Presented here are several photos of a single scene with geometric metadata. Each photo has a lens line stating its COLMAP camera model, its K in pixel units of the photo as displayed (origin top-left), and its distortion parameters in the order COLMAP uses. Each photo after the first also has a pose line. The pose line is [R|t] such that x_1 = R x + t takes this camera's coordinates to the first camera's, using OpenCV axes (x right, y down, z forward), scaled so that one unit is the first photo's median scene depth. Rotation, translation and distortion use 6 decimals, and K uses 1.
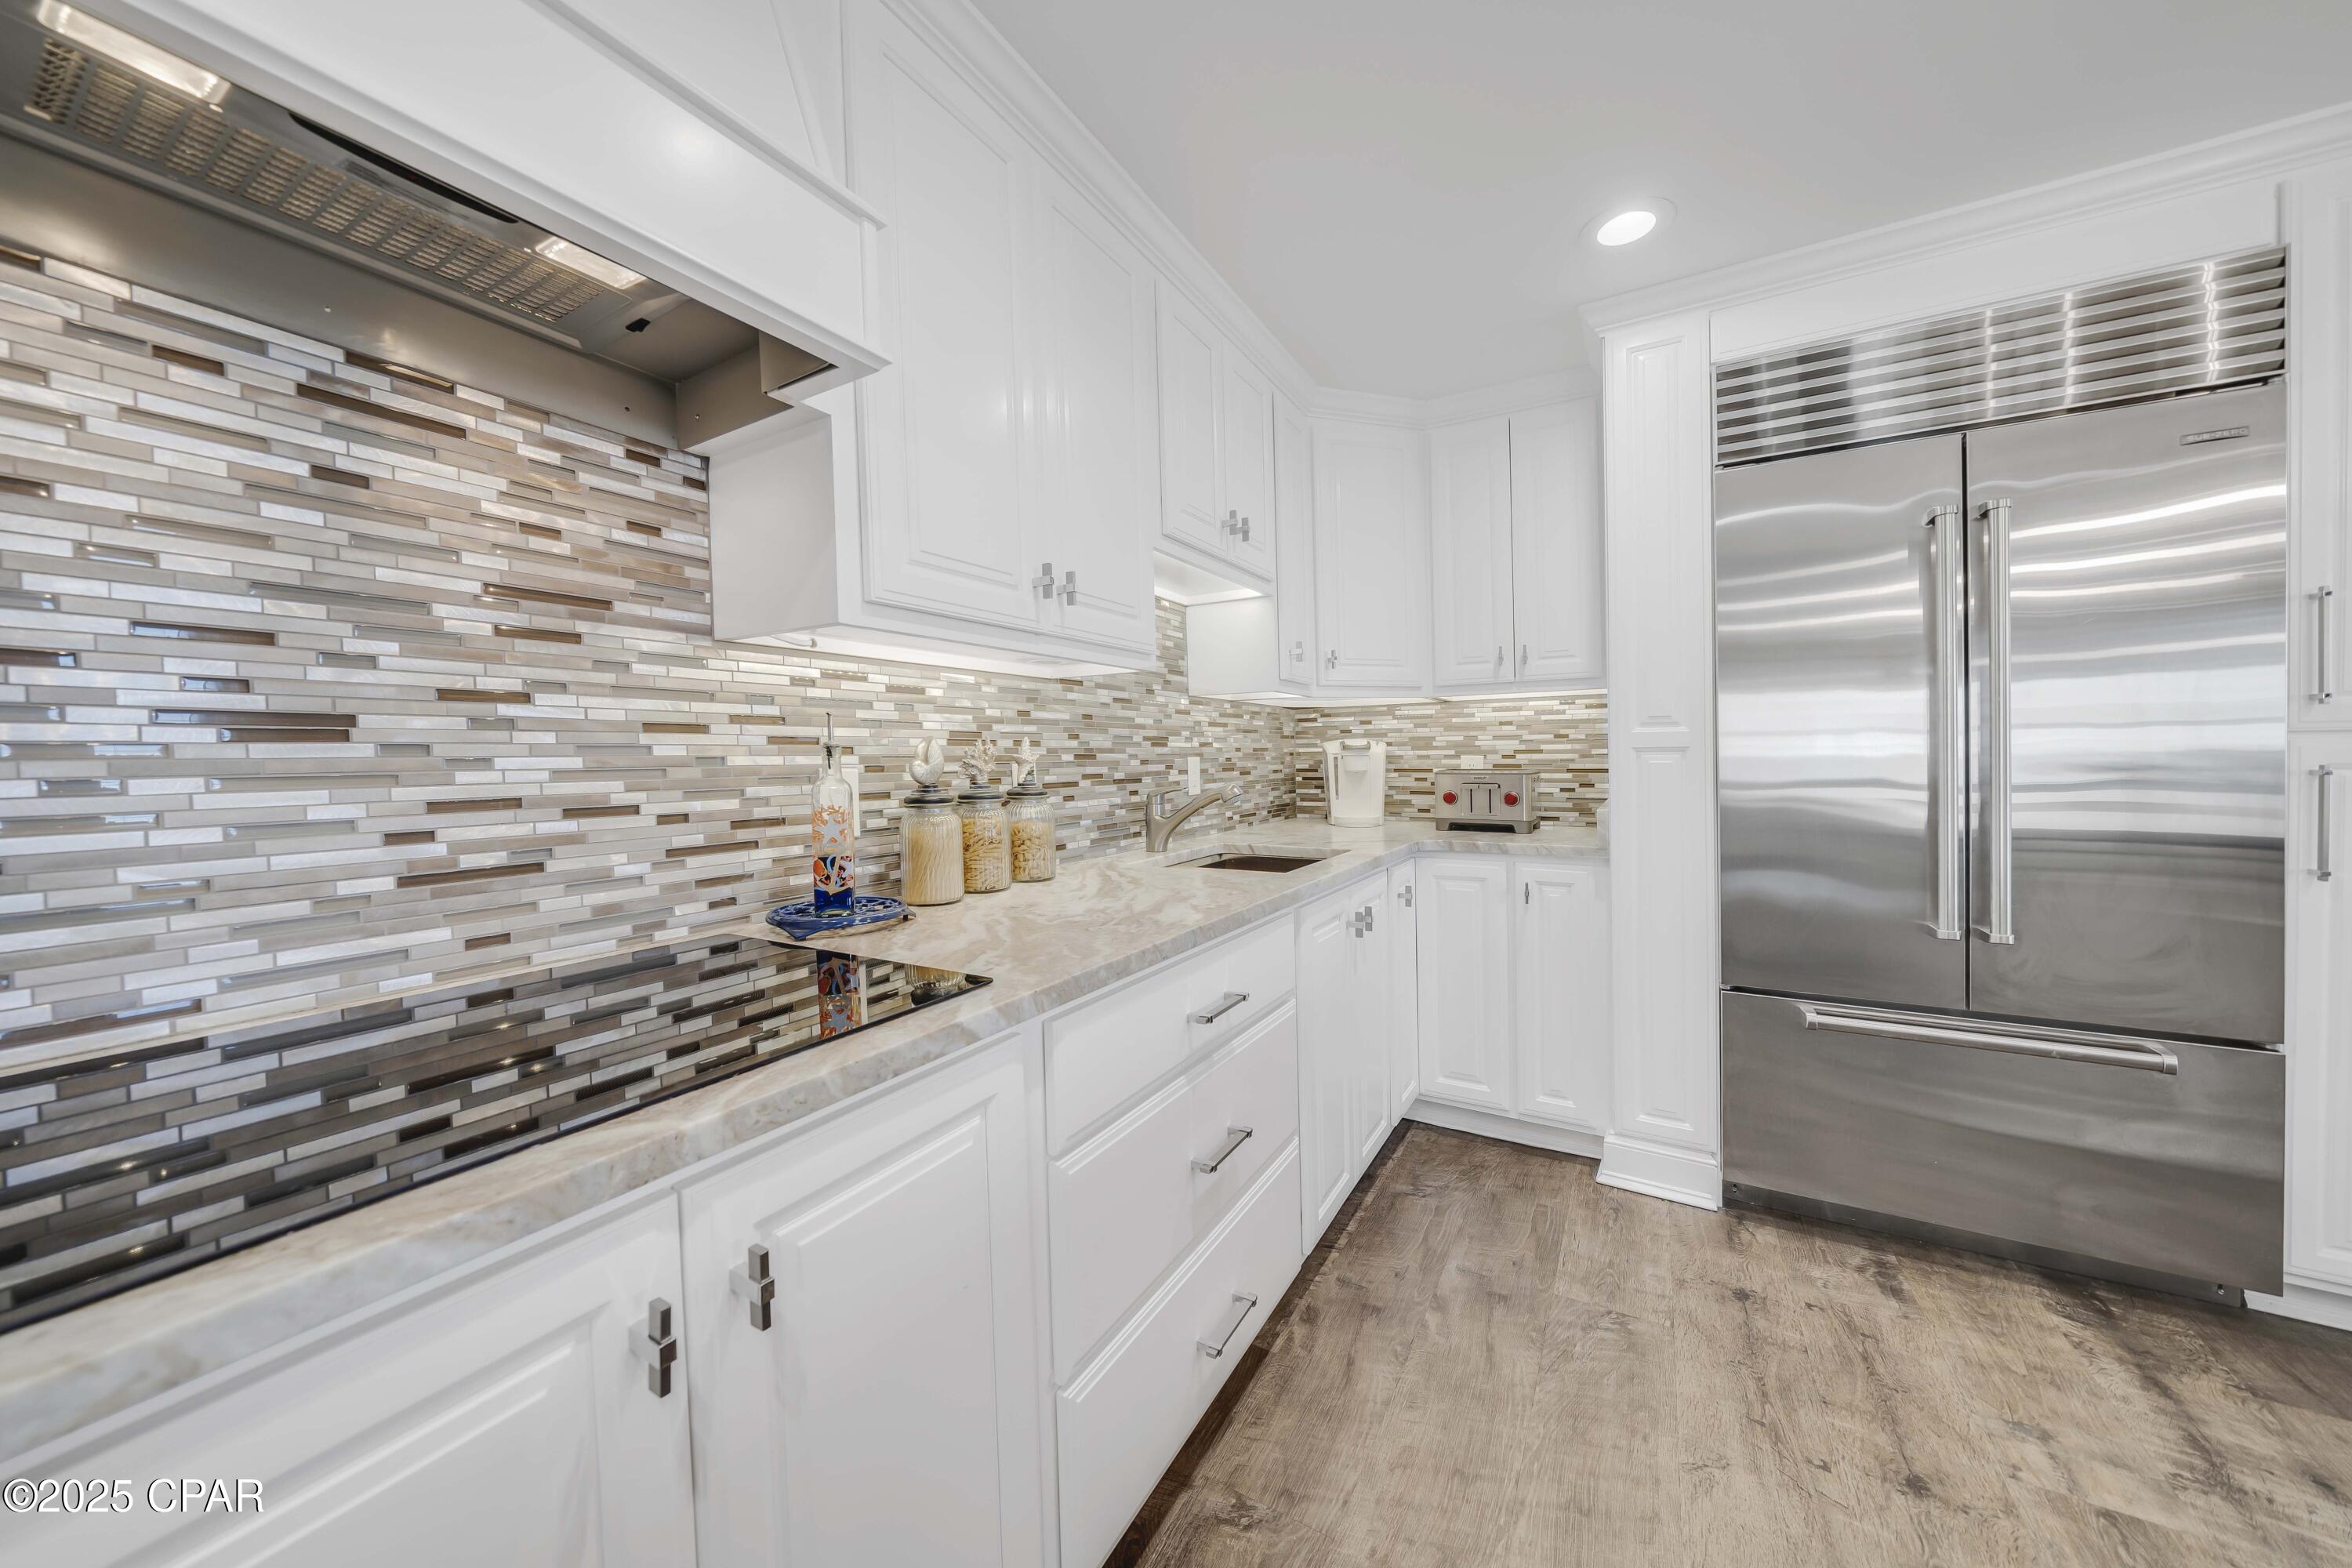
lens RADIAL K [[828.2, 0, 1174.3], [0, 828.2, 769.3], [0, 0, 1]] dist [-0.001757, -0.000354]
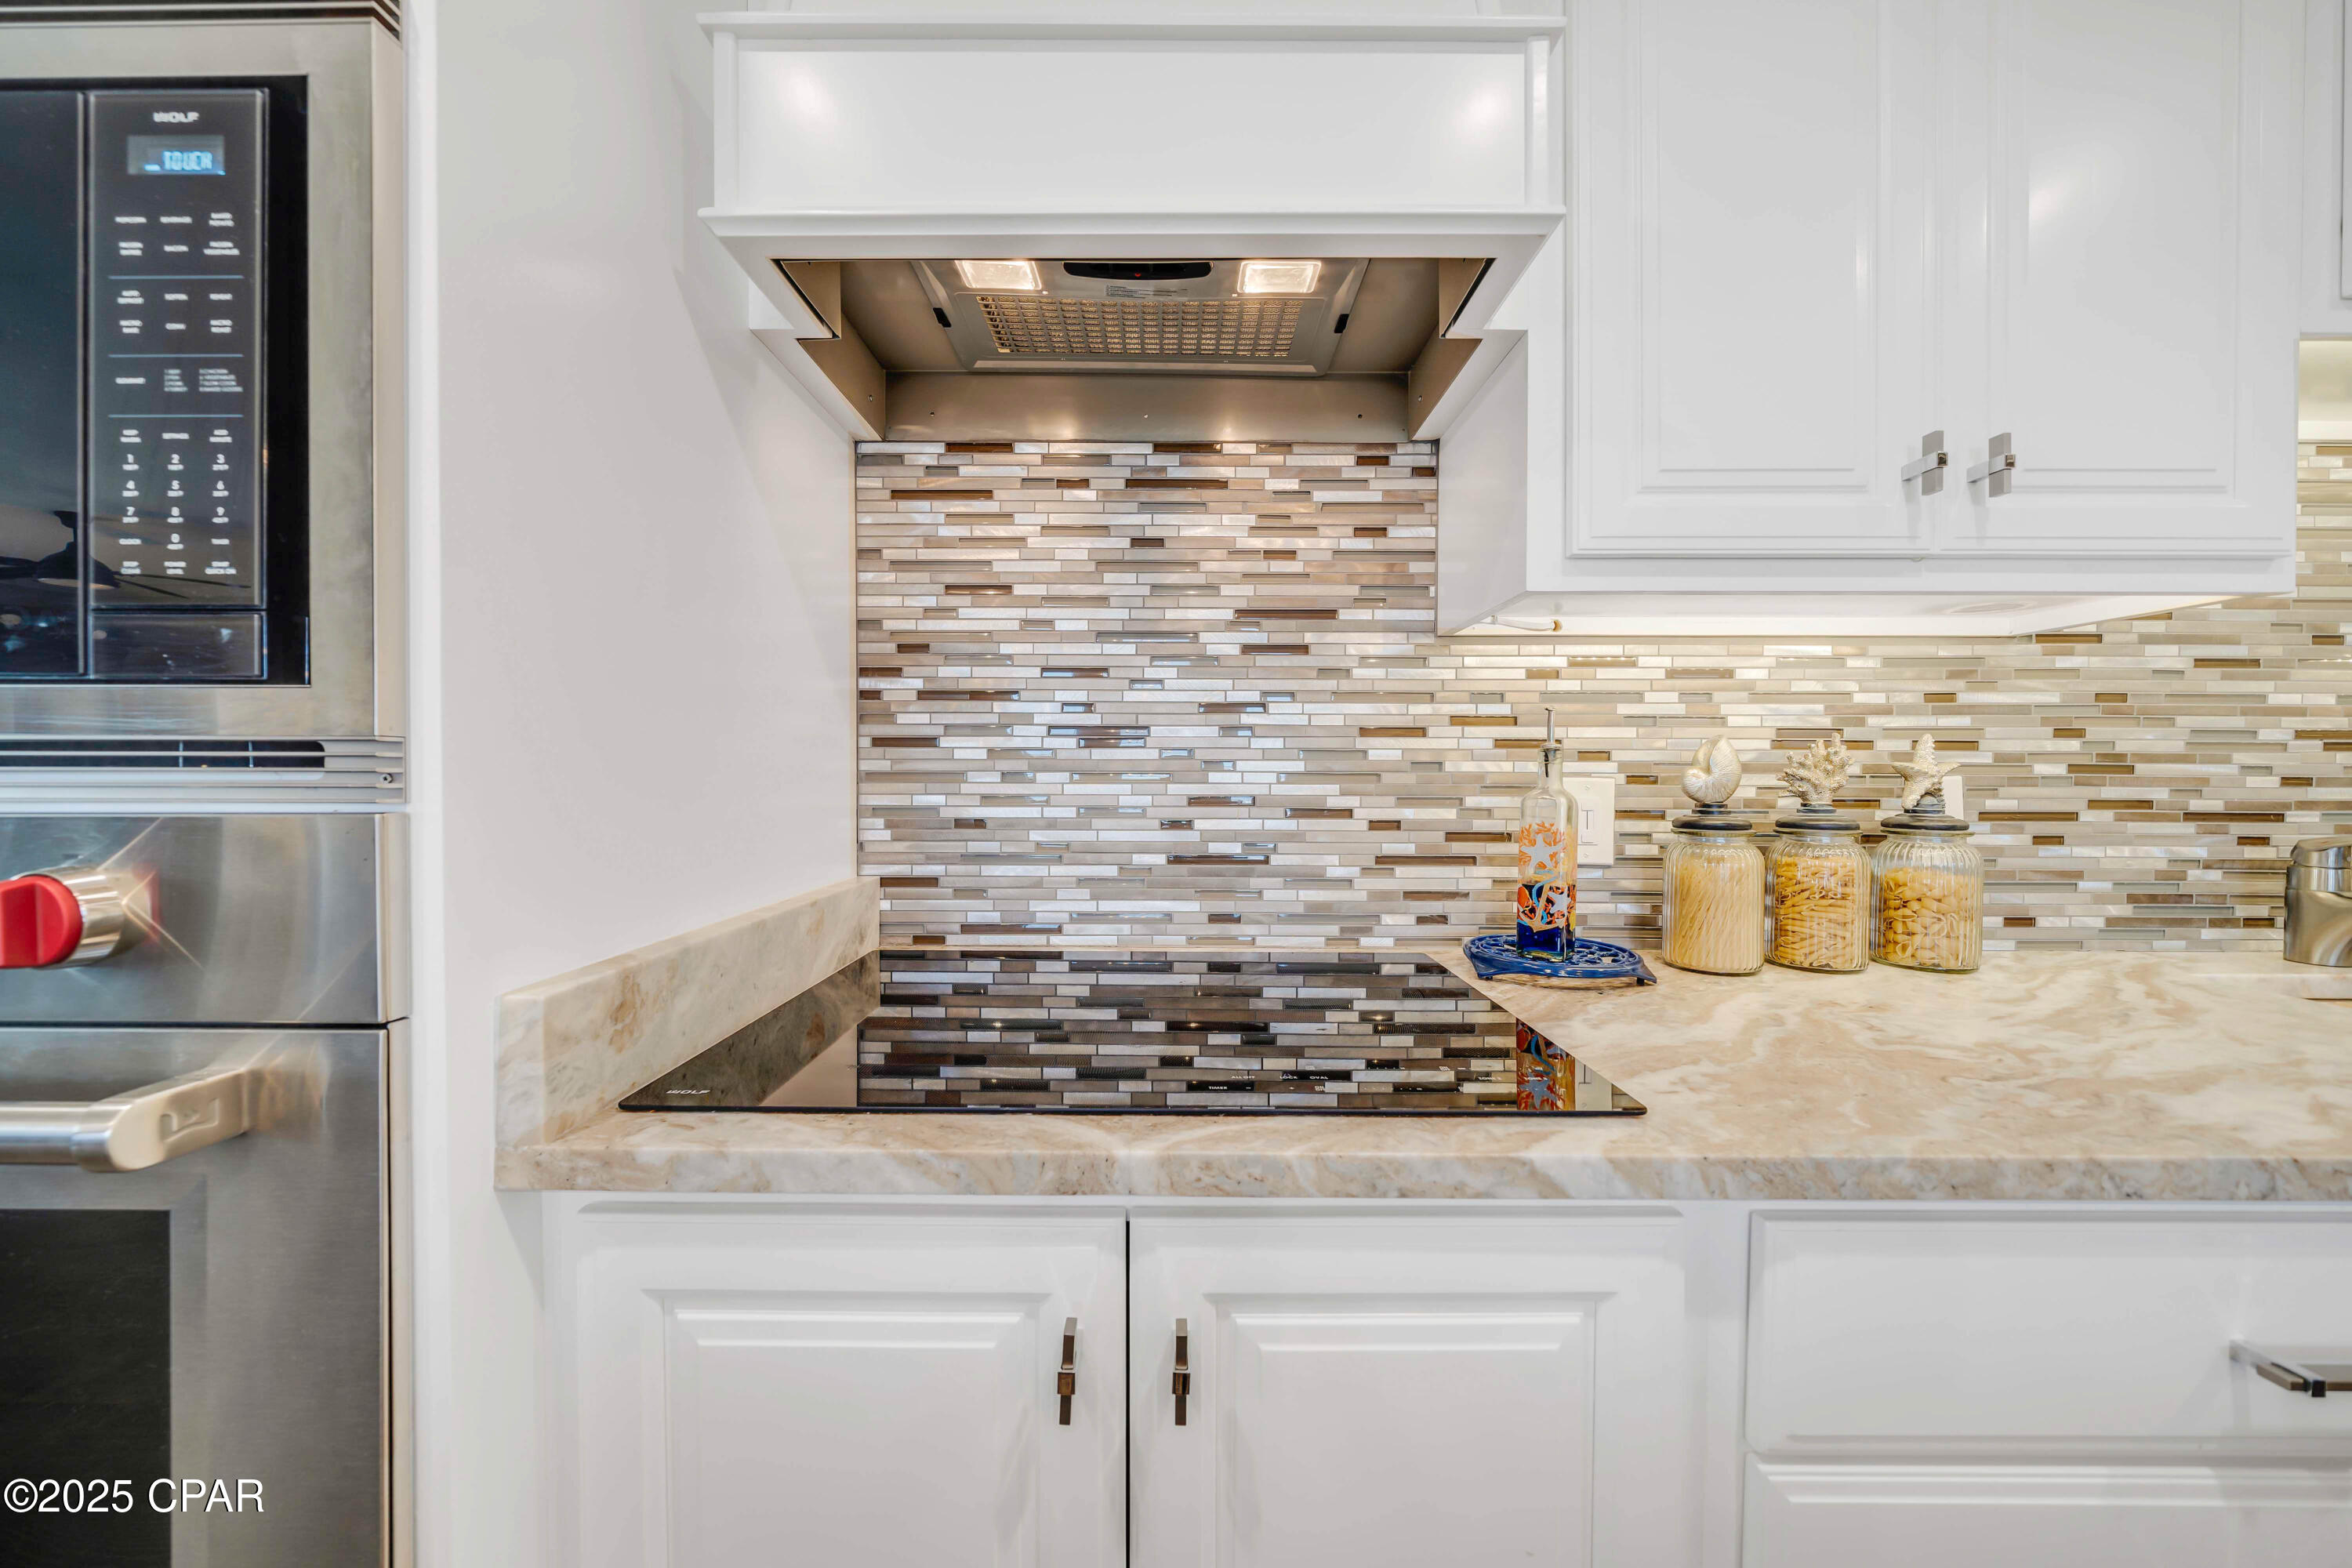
lens RADIAL K [[828.2, 0, 1170.0], [0, 828.2, 793.6], [0, 0, 1]] dist [-0.001757, -0.000354]
pose [[0.493902, 0.035069, -0.868810, 0.117994], [-0.023412, 0.999360, 0.027029, 0.002515], [0.869202, 0.006991, 0.494407, 0.305981]]
